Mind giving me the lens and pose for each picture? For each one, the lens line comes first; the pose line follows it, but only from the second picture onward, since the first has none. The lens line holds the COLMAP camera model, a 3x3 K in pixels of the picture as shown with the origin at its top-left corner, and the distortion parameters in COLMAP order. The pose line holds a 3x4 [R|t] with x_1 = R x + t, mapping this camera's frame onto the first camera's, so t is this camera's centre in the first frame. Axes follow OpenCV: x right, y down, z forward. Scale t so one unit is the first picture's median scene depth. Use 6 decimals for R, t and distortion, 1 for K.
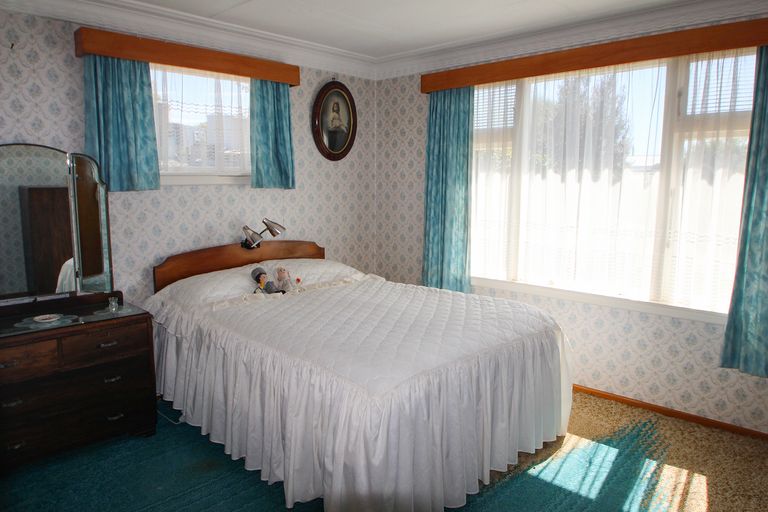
lens RADIAL K [[553.3, 0, 384.0], [0, 553.3, 256.0], [0, 0, 1]] dist [-0.001352, -0.002392]
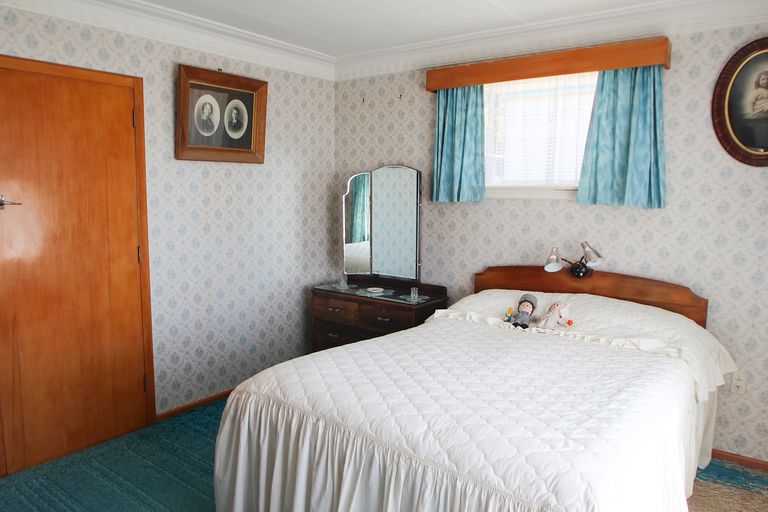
lens RADIAL K [[553.3, 0, 384.0], [0, 553.3, 256.0], [0, 0, 1]] dist [-0.001352, -0.002392]
pose [[0.112117, 0.123055, -0.986046, 0.591636], [-0.148107, 0.983288, 0.105871, -0.095594], [0.982596, 0.134170, 0.128469, 0.644096]]
